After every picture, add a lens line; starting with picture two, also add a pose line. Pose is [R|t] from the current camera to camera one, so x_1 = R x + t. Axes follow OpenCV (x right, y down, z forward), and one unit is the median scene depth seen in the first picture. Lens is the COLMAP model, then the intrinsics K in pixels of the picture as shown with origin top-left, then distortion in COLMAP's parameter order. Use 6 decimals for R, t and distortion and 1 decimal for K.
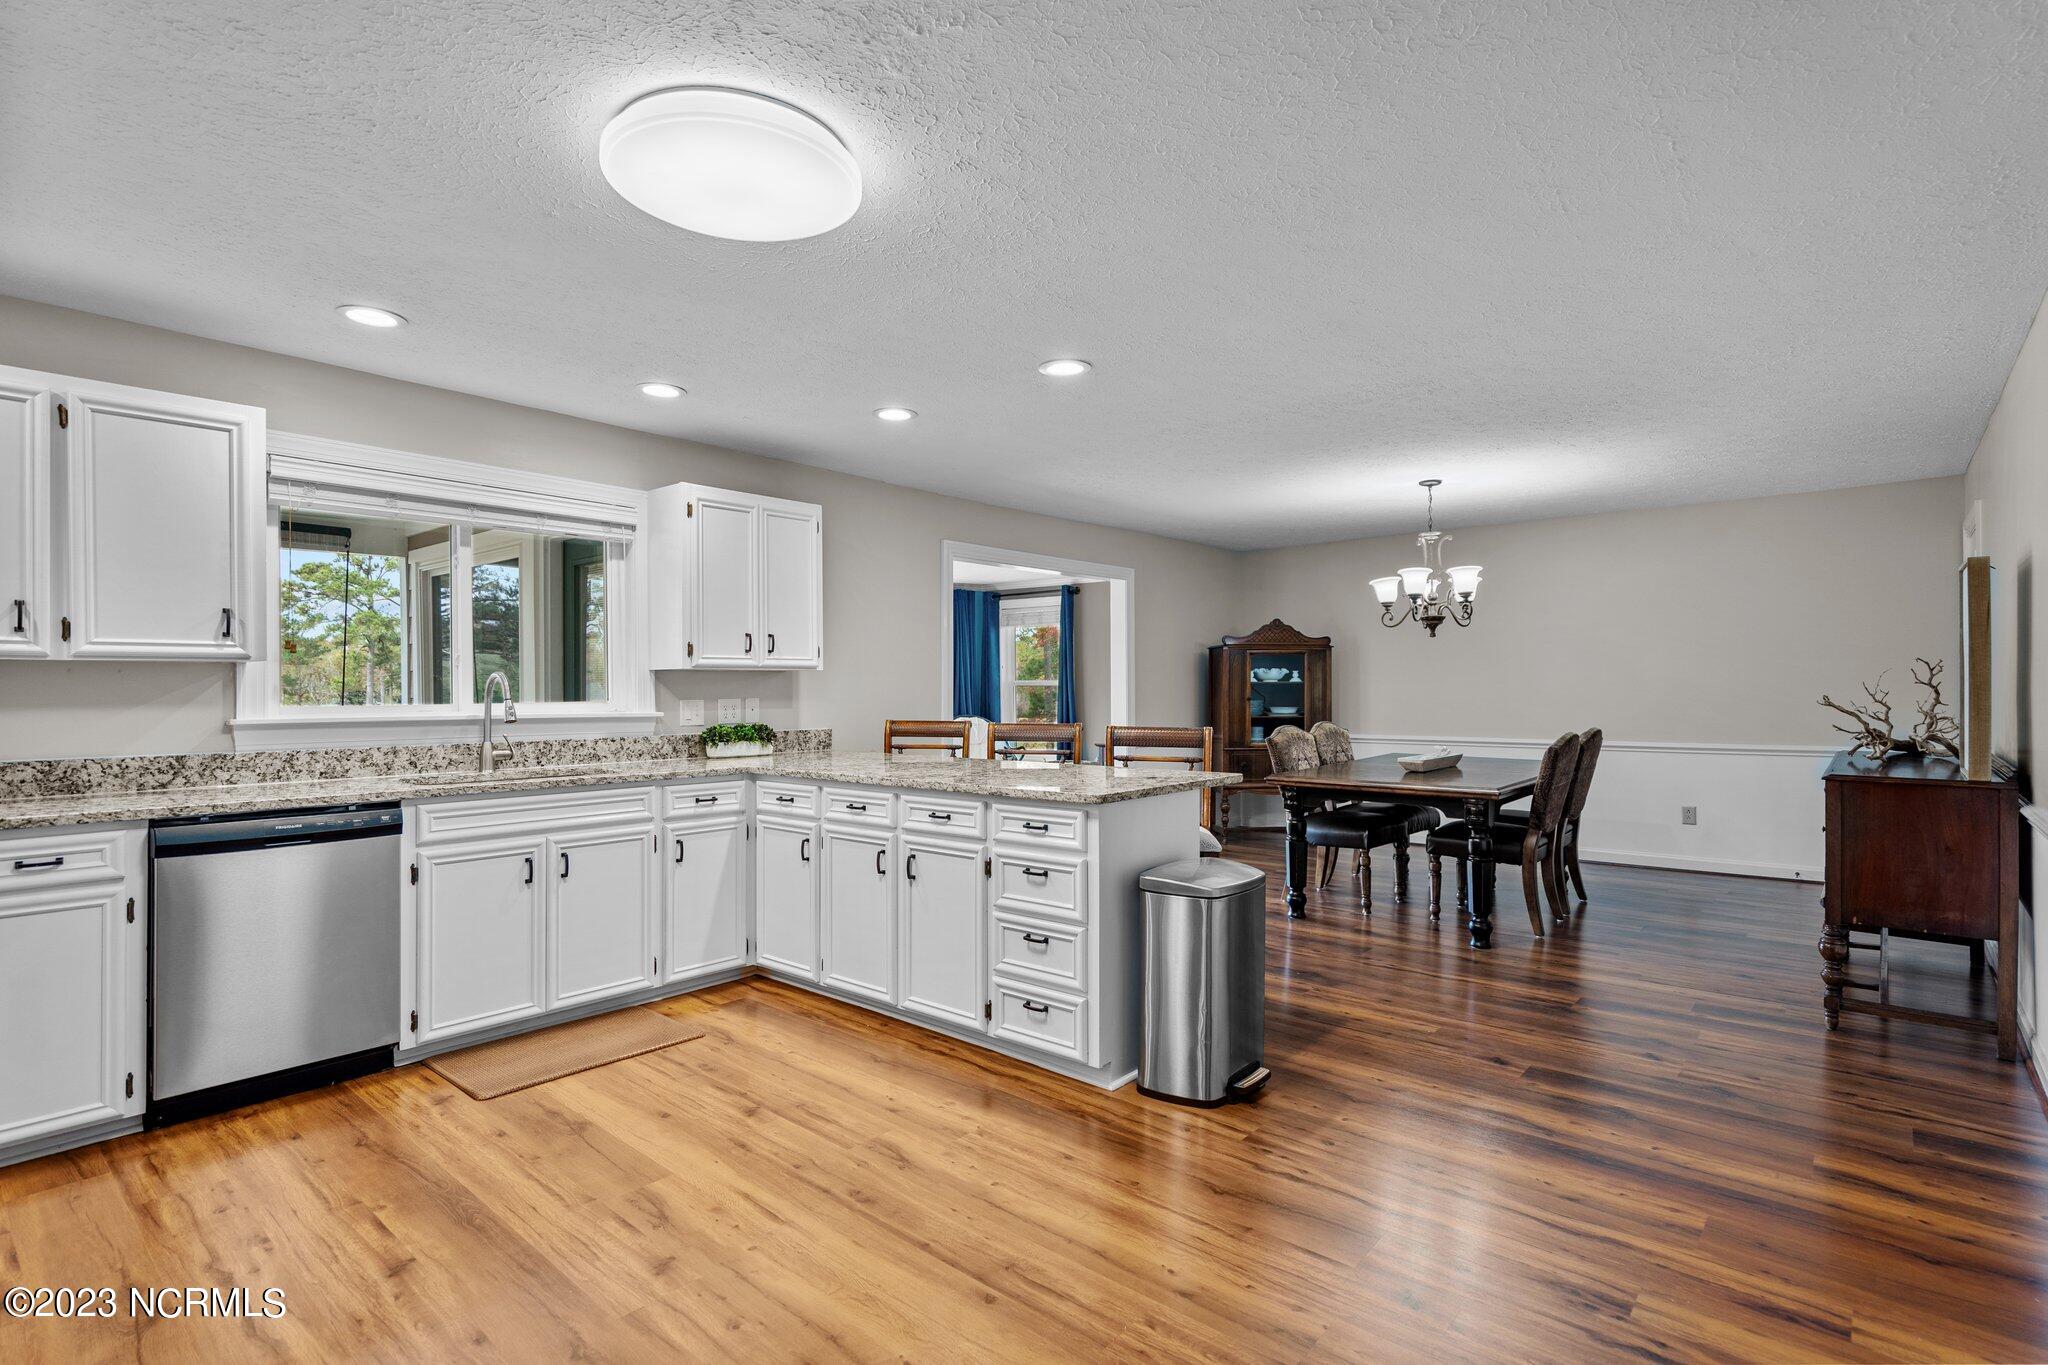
lens RADIAL K [[982.1, 0, 1024.0], [0, 982.1, 682.5], [0, 0, 1]] dist [-0.000099, -0.000555]
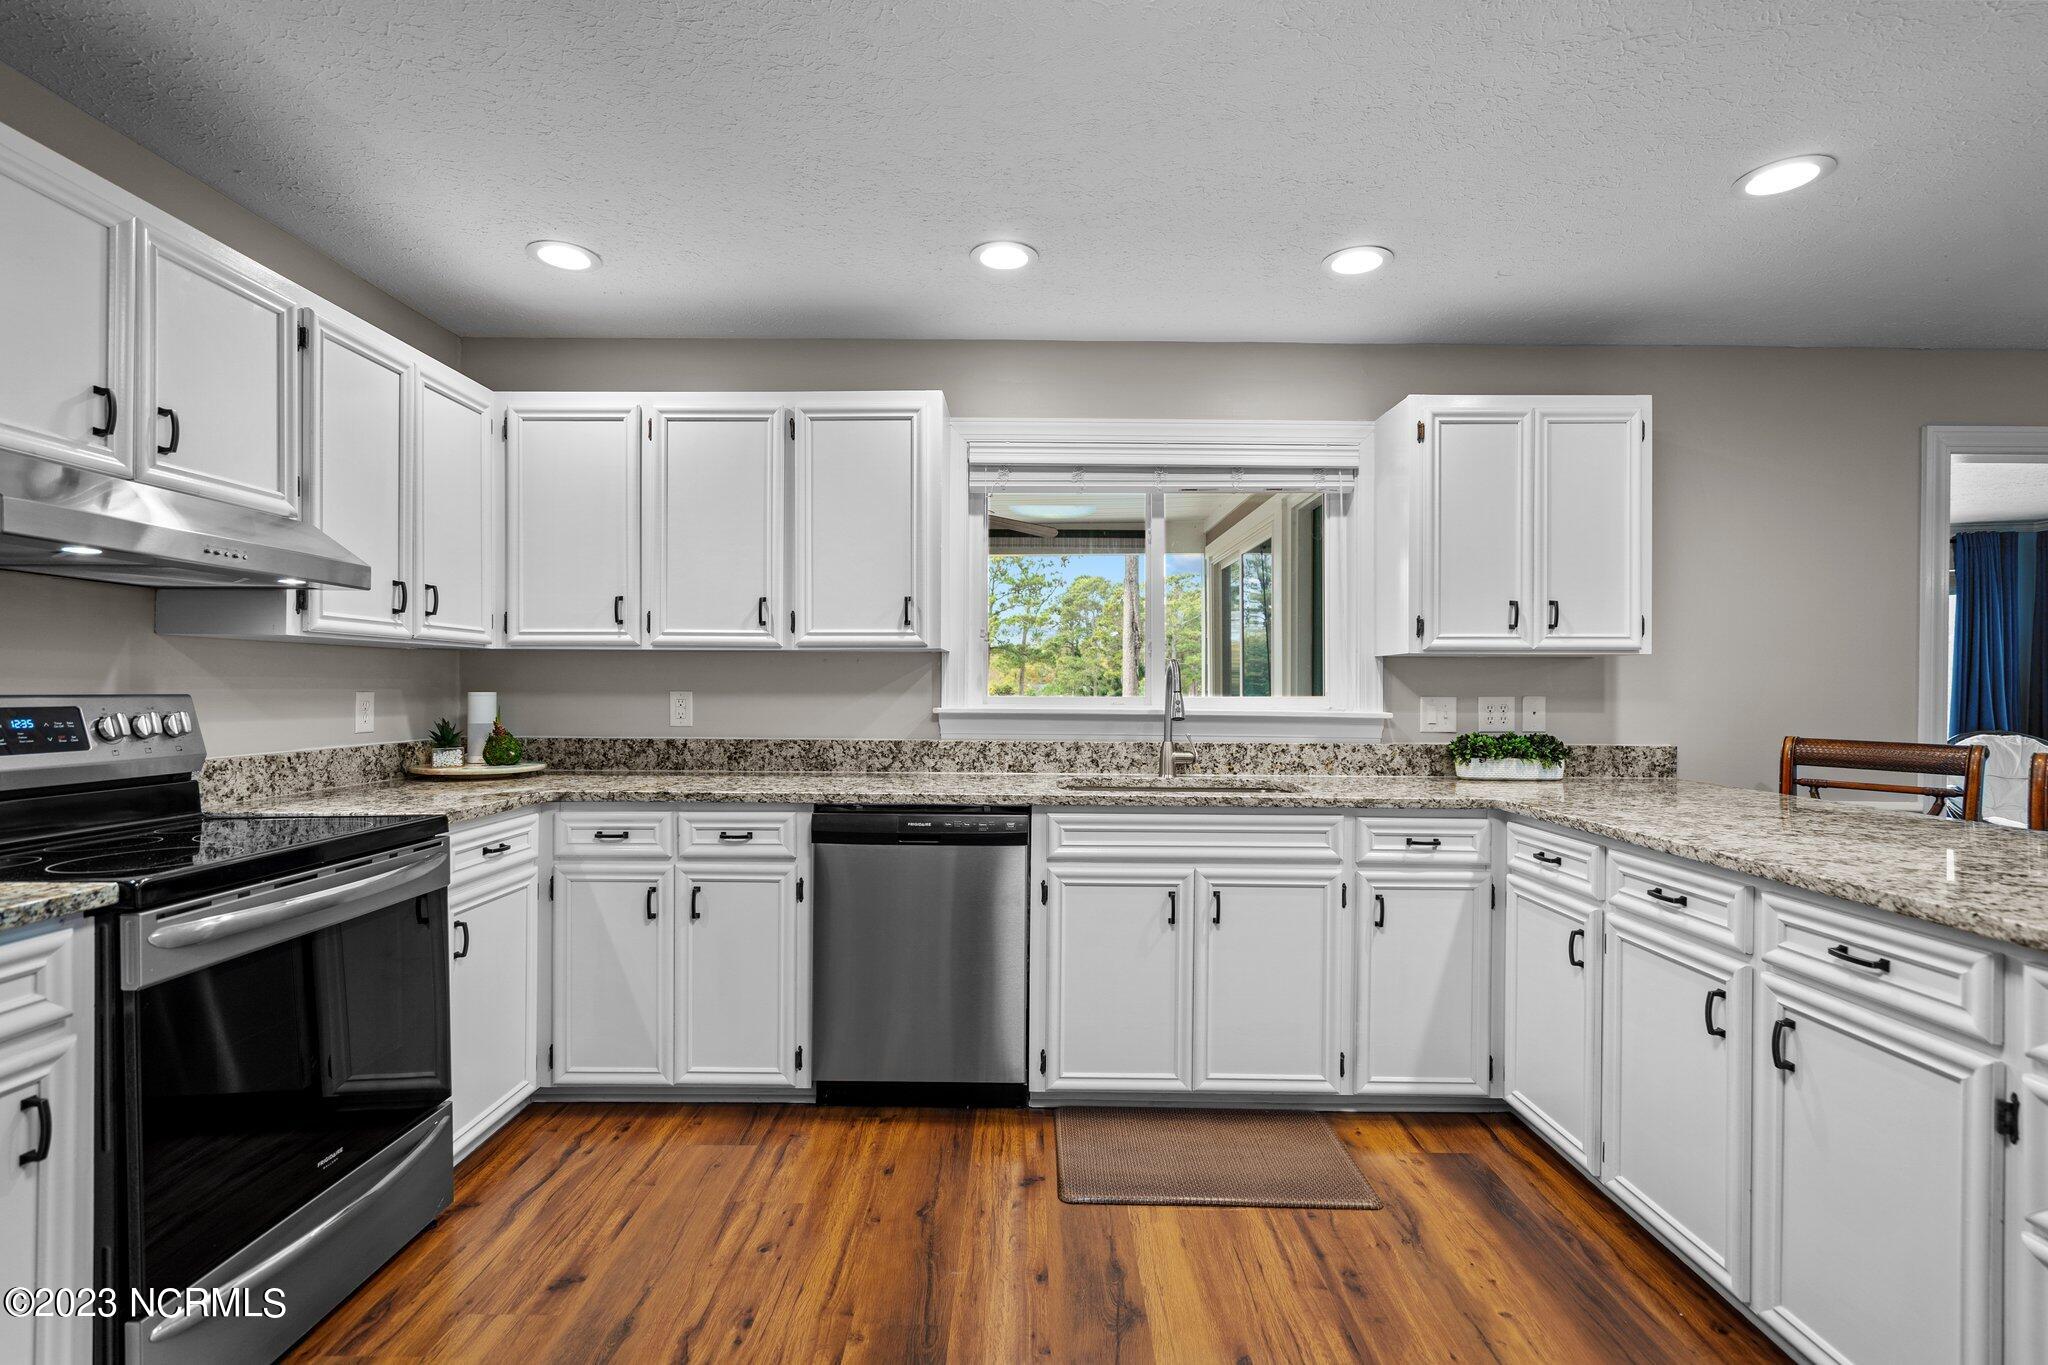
lens RADIAL K [[931.4, 0, 1031.6], [0, 931.4, 686.3], [0, 0, 1]] dist [-0.001913, 0.001296]
pose [[0.644898, 0.007325, -0.764233, -0.003302], [-0.003514, 0.999972, 0.006619, 0.007332], [0.764260, -0.001583, 0.644906, 0.389470]]
